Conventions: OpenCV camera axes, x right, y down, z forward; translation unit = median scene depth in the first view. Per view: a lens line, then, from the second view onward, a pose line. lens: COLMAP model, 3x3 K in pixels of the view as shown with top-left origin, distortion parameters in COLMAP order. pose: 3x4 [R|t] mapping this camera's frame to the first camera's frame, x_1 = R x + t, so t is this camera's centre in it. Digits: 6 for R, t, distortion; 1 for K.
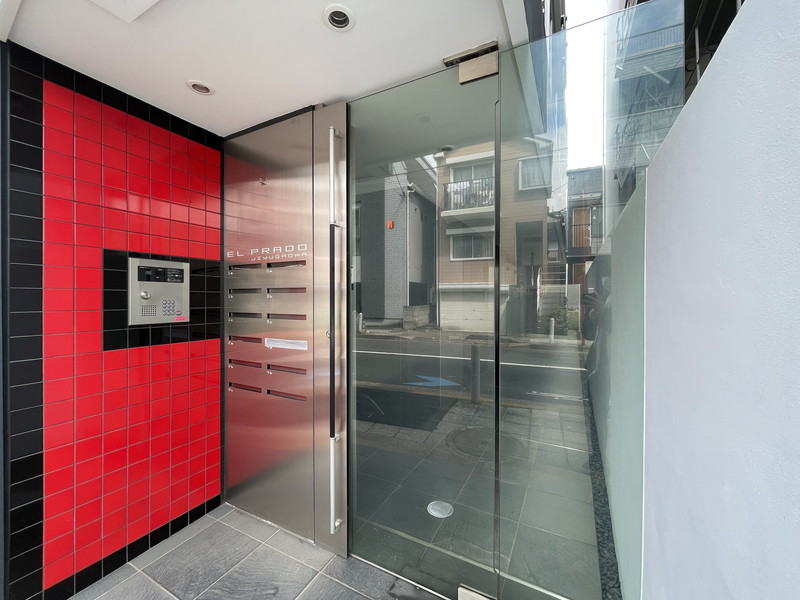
lens RADIAL K [[324.7, 0, 400.0], [0, 324.7, 300.0], [0, 0, 1]] dist [-0.000224, 0.000030]
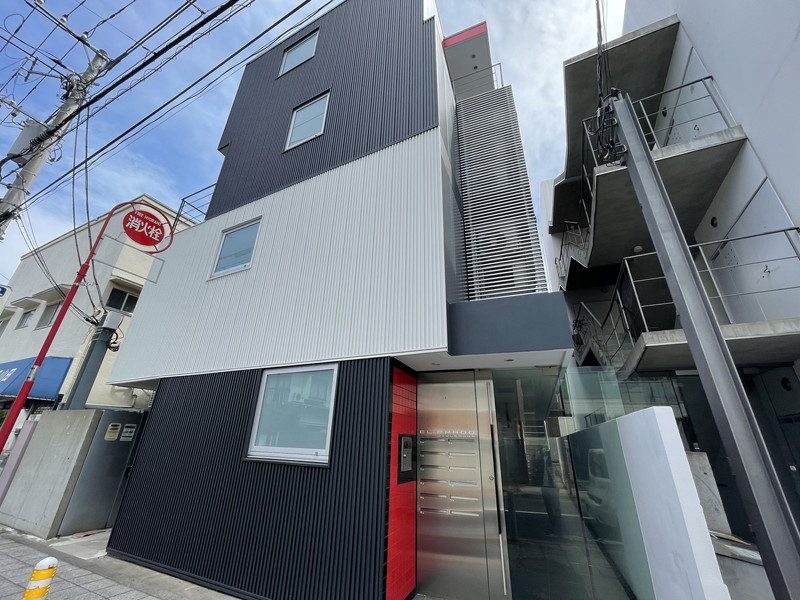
lens RADIAL K [[324.7, 0, 400.0], [0, 324.7, 300.0], [0, 0, 1]] dist [-0.000224, 0.000030]
pose [[0.990985, 0.069446, 0.114568, -0.925671], [-0.017286, 0.914292, -0.404687, -0.071313], [-0.132852, 0.399058, 0.907250, -1.081488]]
